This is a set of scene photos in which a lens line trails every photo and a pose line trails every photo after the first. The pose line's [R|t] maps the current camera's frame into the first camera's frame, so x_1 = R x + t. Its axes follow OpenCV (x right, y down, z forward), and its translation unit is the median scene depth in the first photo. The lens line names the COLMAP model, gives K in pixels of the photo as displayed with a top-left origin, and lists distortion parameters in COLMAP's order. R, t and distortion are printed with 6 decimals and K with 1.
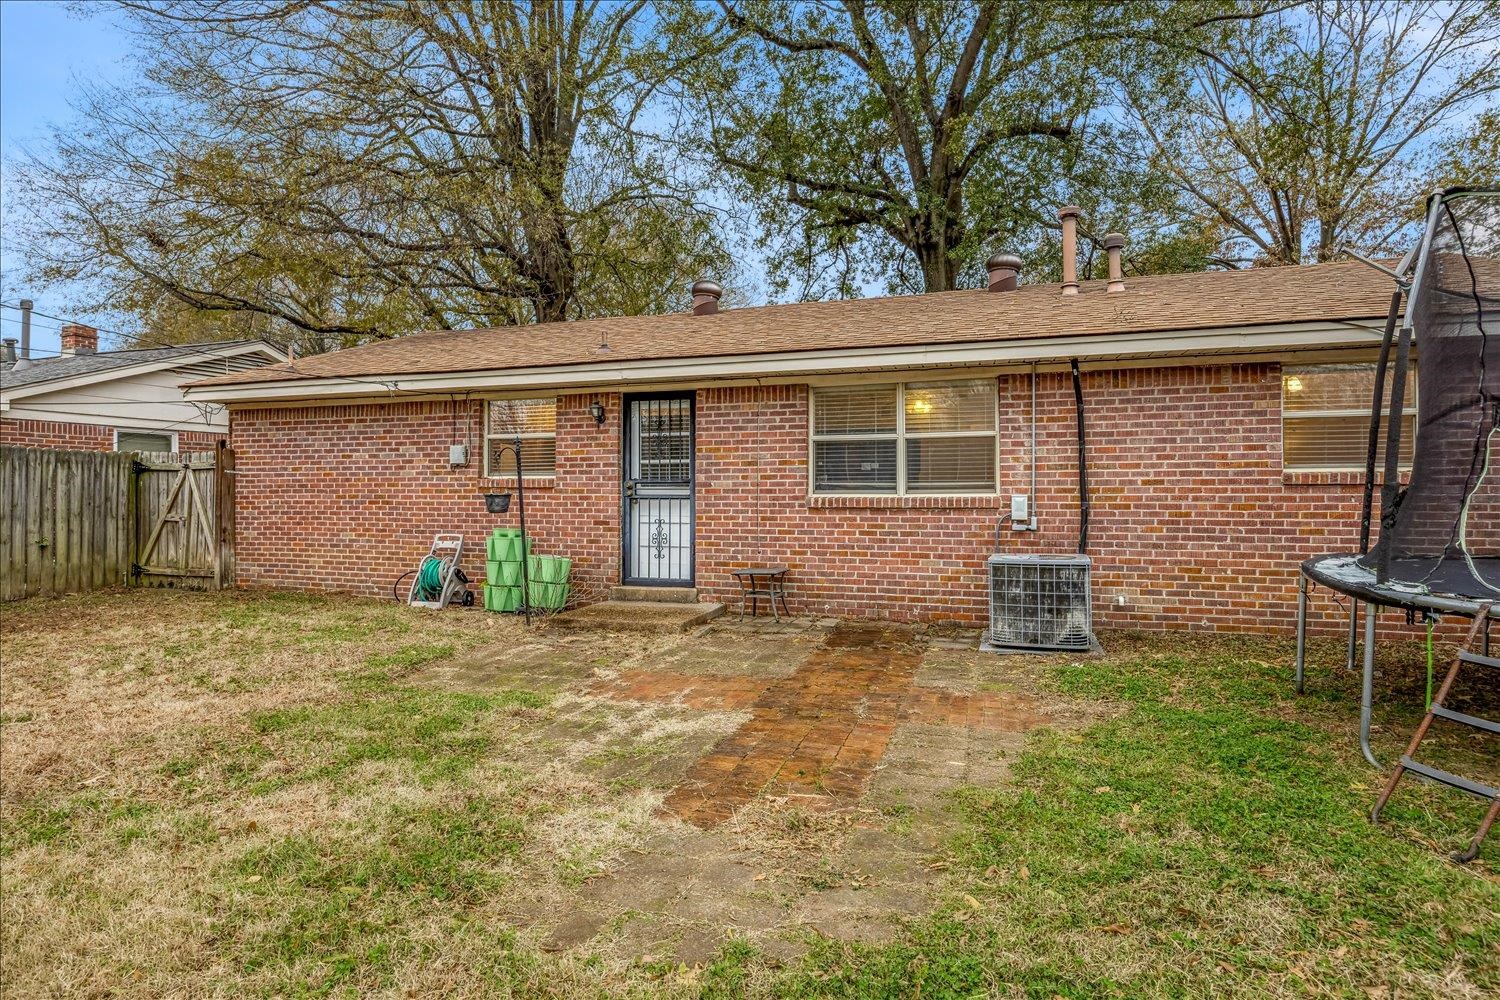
lens RADIAL K [[810.2, 0, 749.5], [0, 810.2, 479.9], [0, 0, 1]] dist [-0.007163, 0.002256]
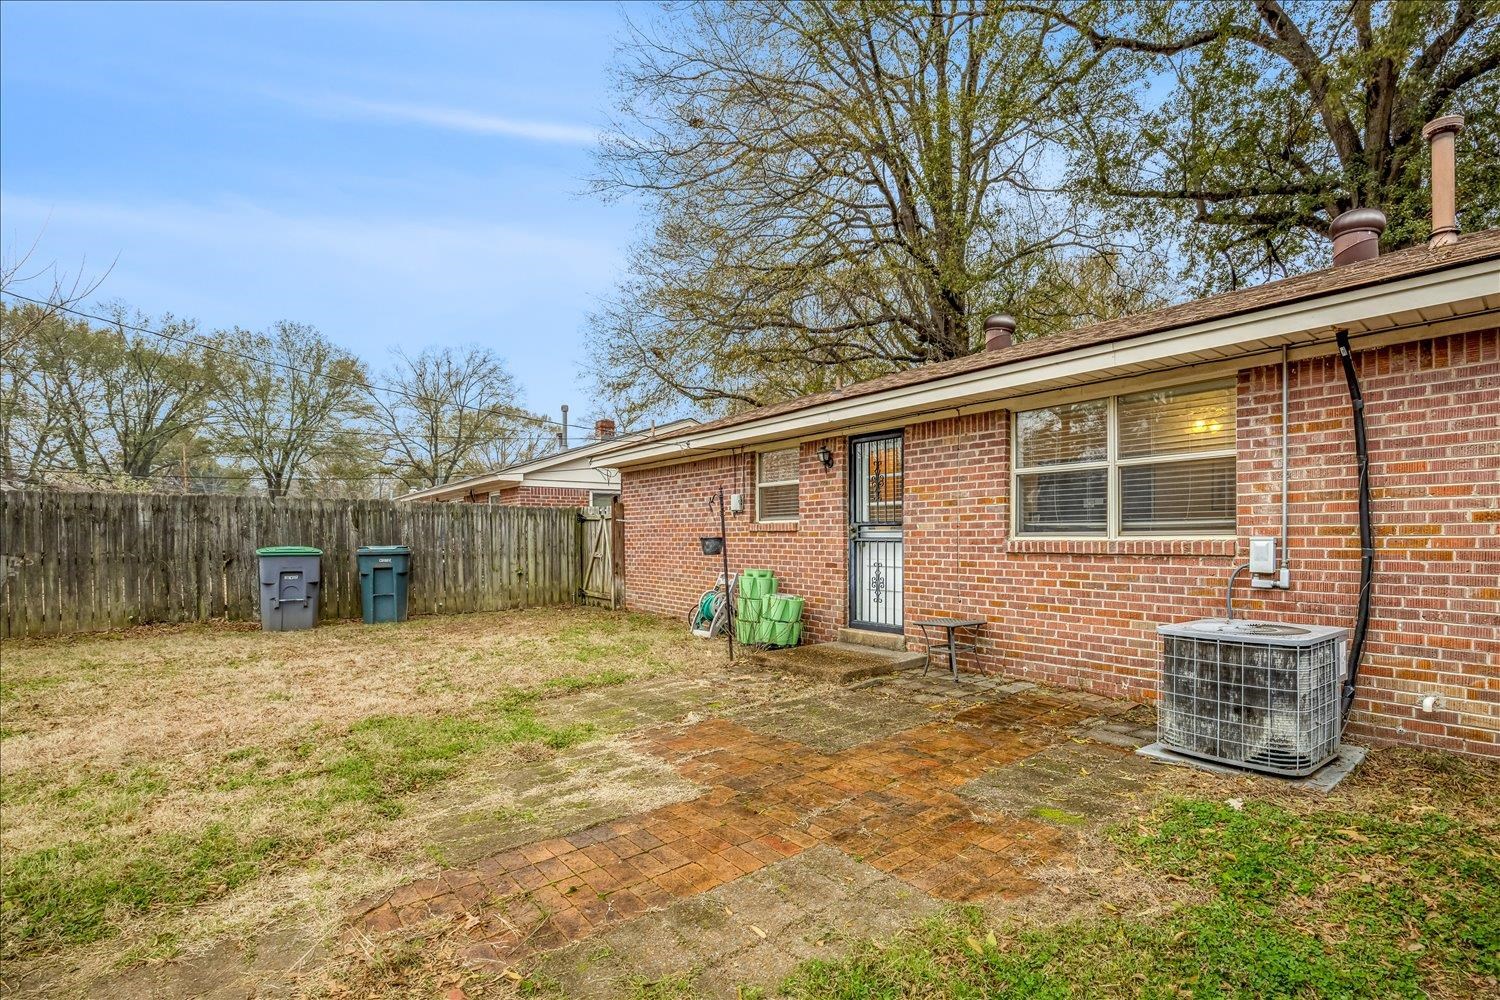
lens RADIAL K [[707.4, 0, 808.9], [0, 707.4, 539.5], [0, 0, 1]] dist [-0.019323, 0.000578]
pose [[0.855498, 0.000225, -0.517807, 0.270239], [0.010991, 0.999767, 0.018593, 0.004038], [0.517690, -0.021597, 0.855296, 0.235467]]
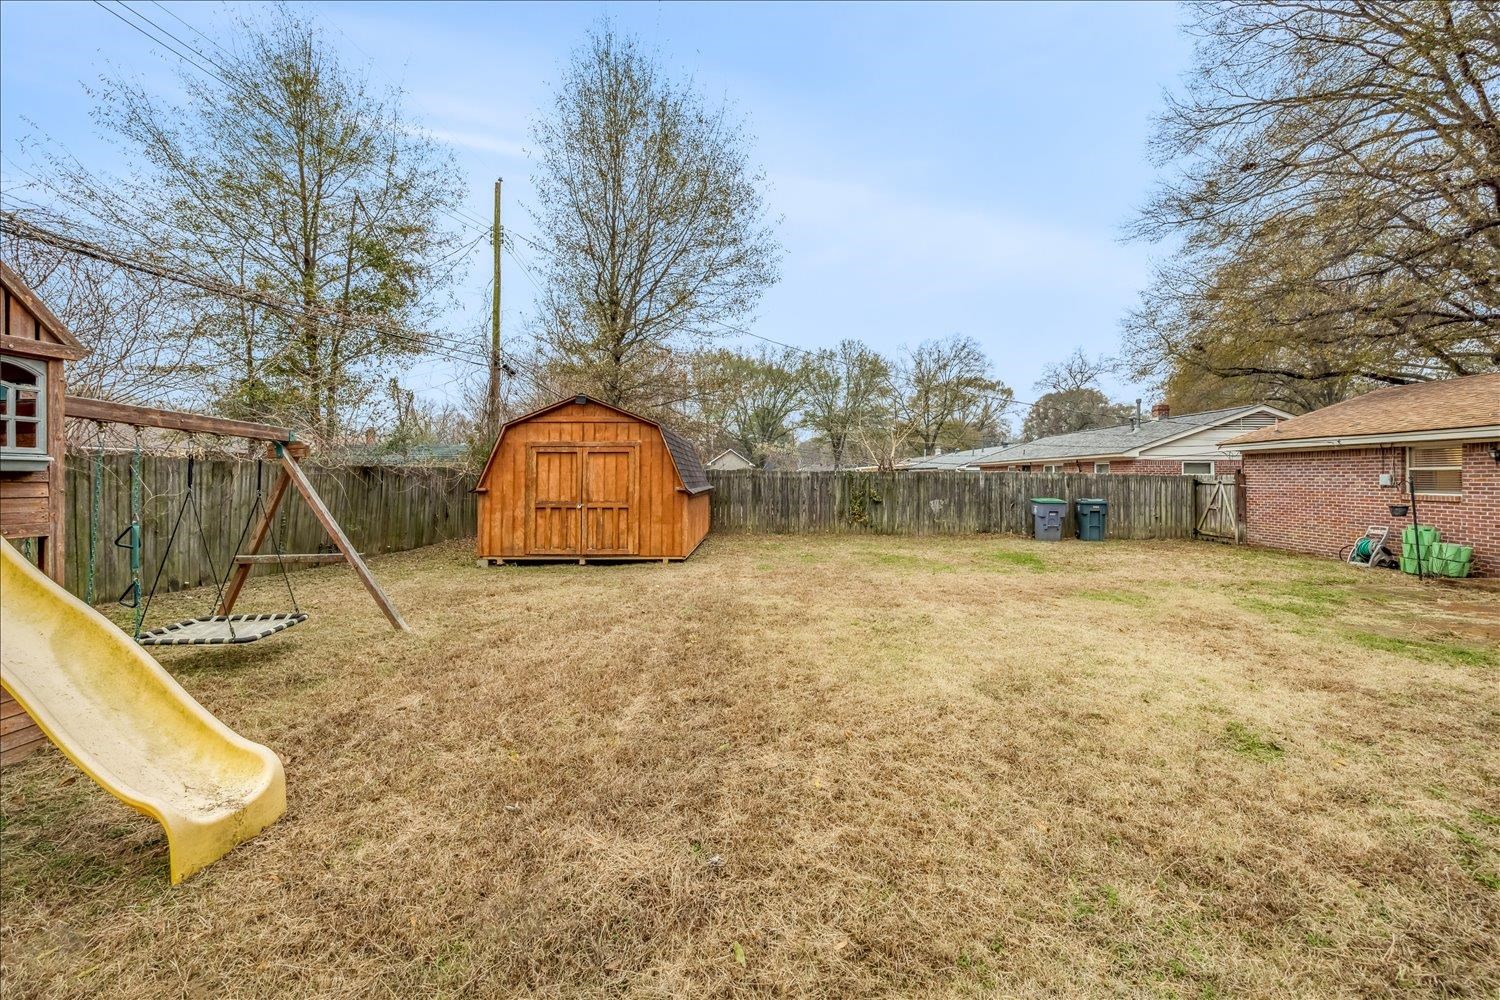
lens RADIAL K [[581.2, 0, 772.8], [0, 581.2, 466.9], [0, 0, 1]] dist [-0.003405, 0.000150]
pose [[0.302136, -0.015041, -0.953146, 0.468376], [0.007079, 0.999883, -0.013534, -0.058079], [0.953239, -0.002659, 0.302207, -0.679661]]
